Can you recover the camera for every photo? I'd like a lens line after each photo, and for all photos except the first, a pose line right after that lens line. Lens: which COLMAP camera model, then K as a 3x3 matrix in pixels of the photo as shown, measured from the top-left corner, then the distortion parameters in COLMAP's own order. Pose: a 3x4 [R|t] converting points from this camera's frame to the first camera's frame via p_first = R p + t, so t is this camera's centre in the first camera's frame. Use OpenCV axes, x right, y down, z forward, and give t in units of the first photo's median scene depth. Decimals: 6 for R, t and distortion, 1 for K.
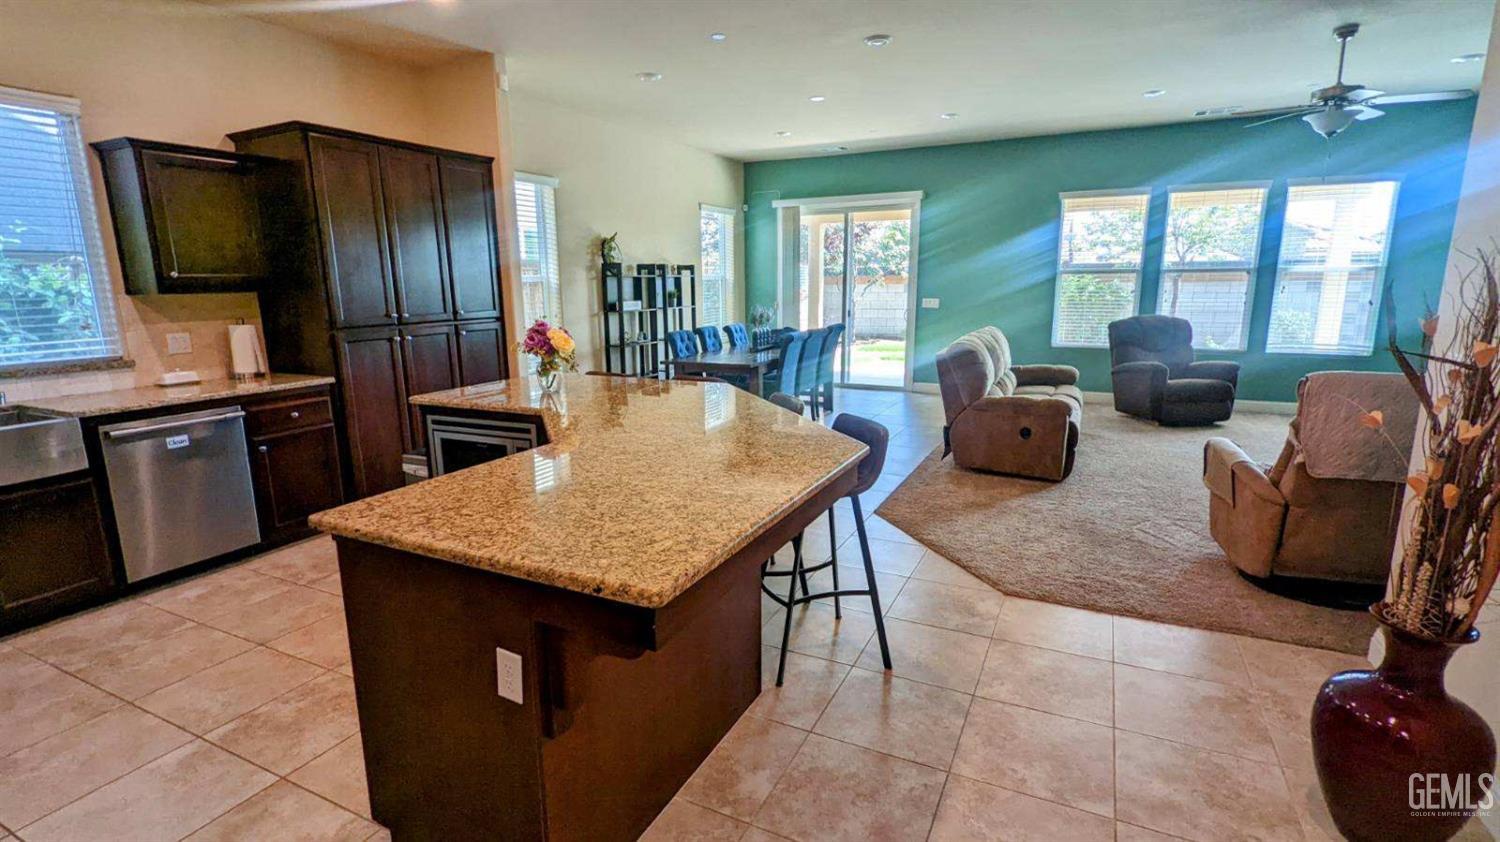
lens RADIAL K [[709.7, 0, 749.2], [0, 709.7, 427.9], [0, 0, 1]] dist [-0.001197, -0.000897]
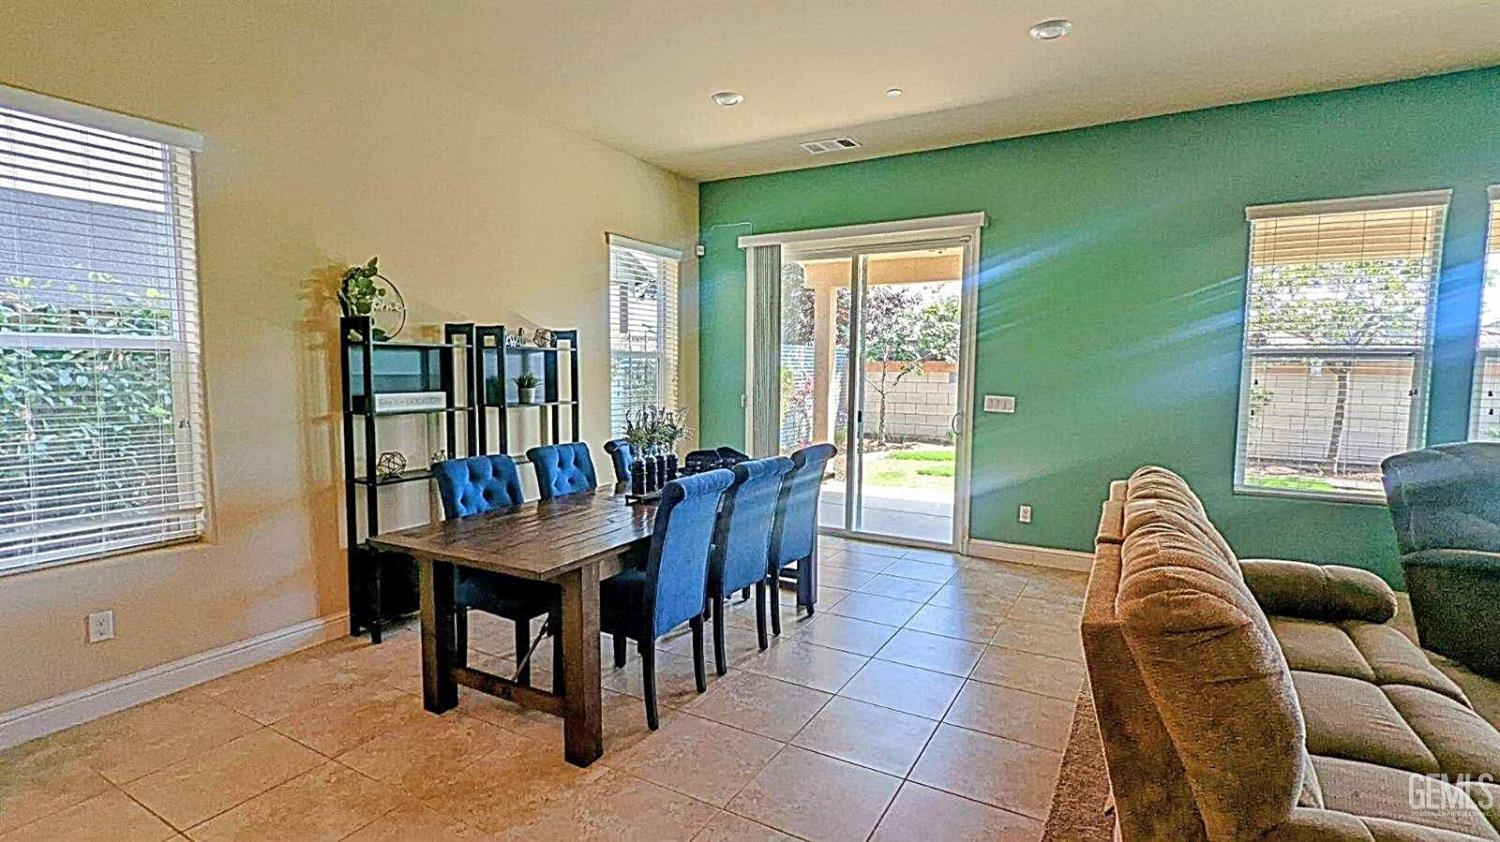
lens RADIAL K [[709.7, 0, 749.4], [0, 709.7, 425.8], [0, 0, 1]] dist [-0.001197, -0.000897]
pose [[0.997948, 0.023222, -0.059678, 0.095748], [-0.030386, 0.992053, -0.122098, -0.089381], [0.056368, 0.123661, 0.990722, 0.456780]]
